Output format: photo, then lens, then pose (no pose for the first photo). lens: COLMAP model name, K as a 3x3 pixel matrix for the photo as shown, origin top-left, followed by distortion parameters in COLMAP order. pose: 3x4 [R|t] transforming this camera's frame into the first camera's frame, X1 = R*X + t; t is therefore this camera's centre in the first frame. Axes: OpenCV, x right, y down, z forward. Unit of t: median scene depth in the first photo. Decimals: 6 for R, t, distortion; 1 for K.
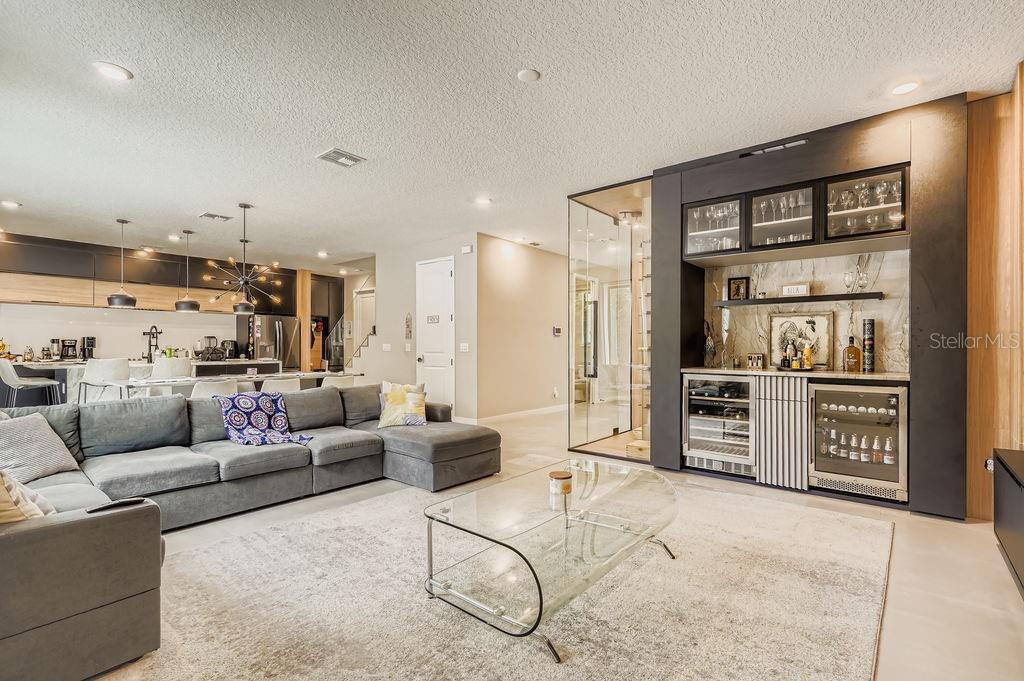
lens RADIAL K [[473.7, 0, 511.2], [0, 473.7, 349.6], [0, 0, 1]] dist [0.000260, 0.000188]
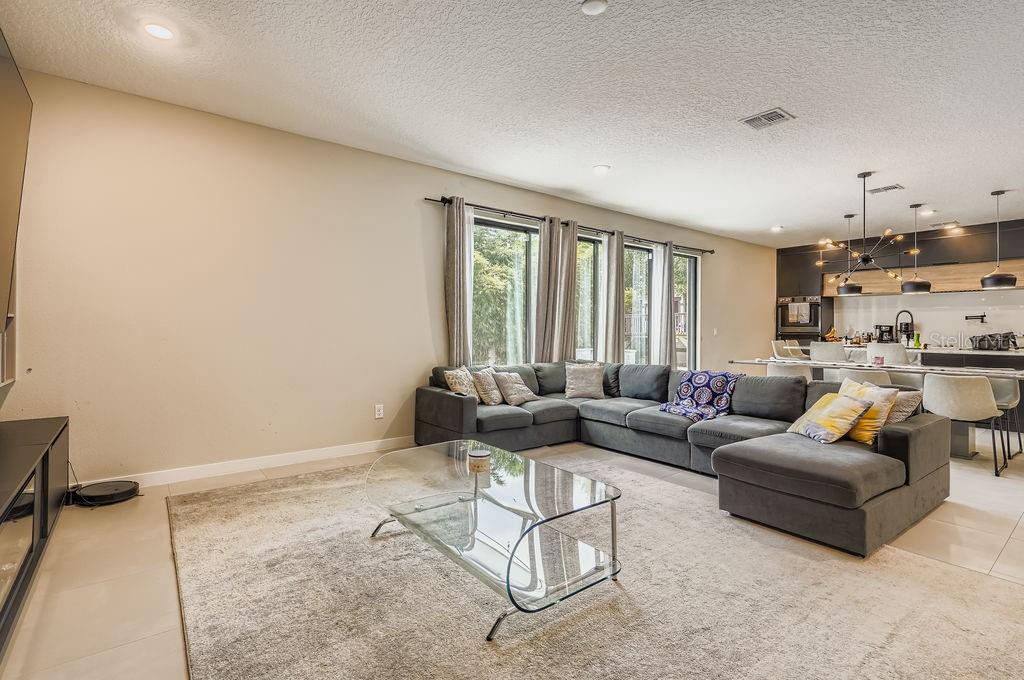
lens RADIAL K [[473.7, 0, 510.9], [0, 473.7, 329.8], [0, 0, 1]] dist [0.000260, 0.000188]
pose [[-0.210598, -0.004374, -0.977563, 0.661299], [-0.009110, 0.999955, -0.002512, -0.001308], [0.977530, 0.008376, -0.210628, 0.773563]]
